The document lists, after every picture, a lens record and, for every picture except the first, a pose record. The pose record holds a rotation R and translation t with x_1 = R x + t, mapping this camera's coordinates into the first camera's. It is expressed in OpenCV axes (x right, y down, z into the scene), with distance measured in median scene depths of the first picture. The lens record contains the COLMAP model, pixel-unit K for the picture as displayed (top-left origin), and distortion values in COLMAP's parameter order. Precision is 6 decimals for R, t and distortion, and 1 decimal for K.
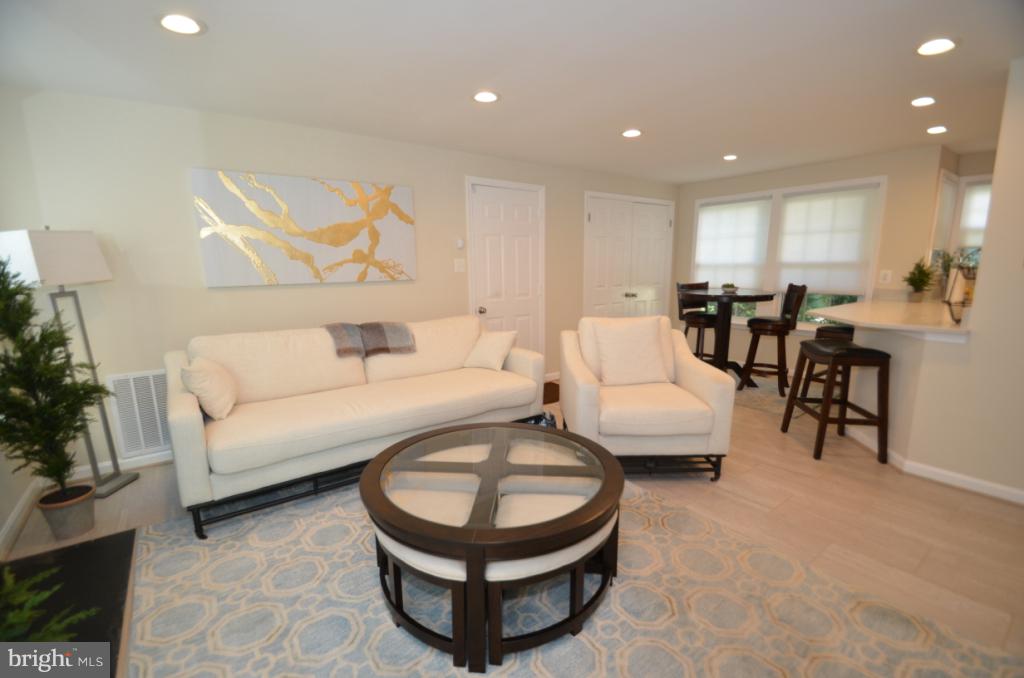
lens RADIAL K [[444.4, 0, 502.5], [0, 444.4, 359.2], [0, 0, 1]] dist [-0.000200, -0.000340]
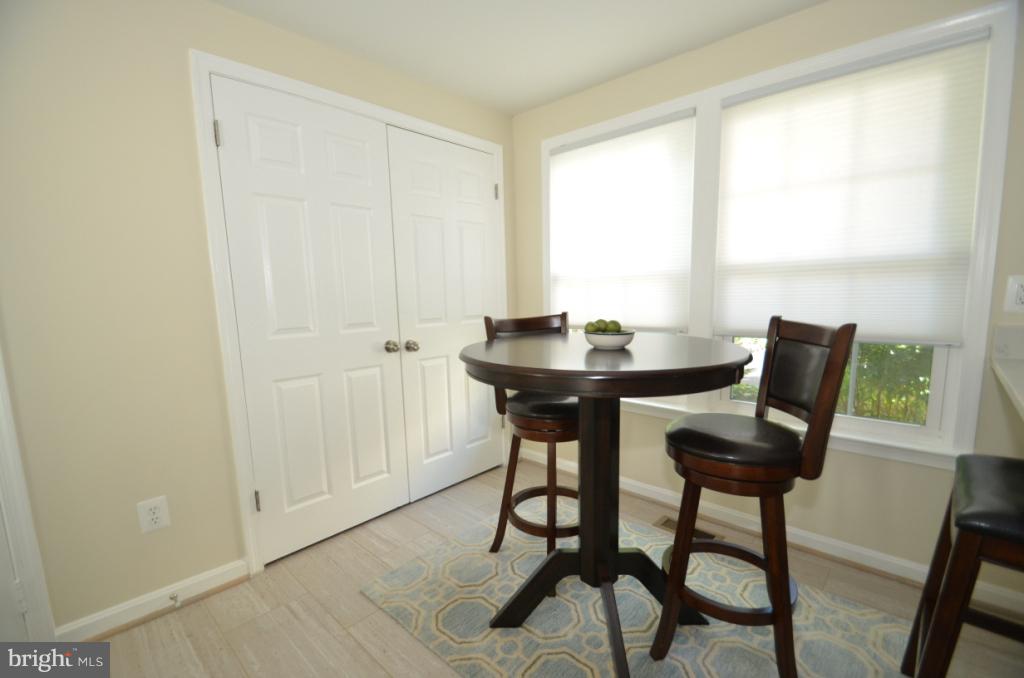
lens RADIAL K [[444.4, 0, 509.9], [0, 444.4, 342.7], [0, 0, 1]] dist [-0.000200, -0.000340]
pose [[0.984318, -0.027811, 0.174197, 0.371287], [0.044310, 0.994814, -0.091555, -0.123576], [-0.170747, 0.097838, 0.980445, 0.668717]]
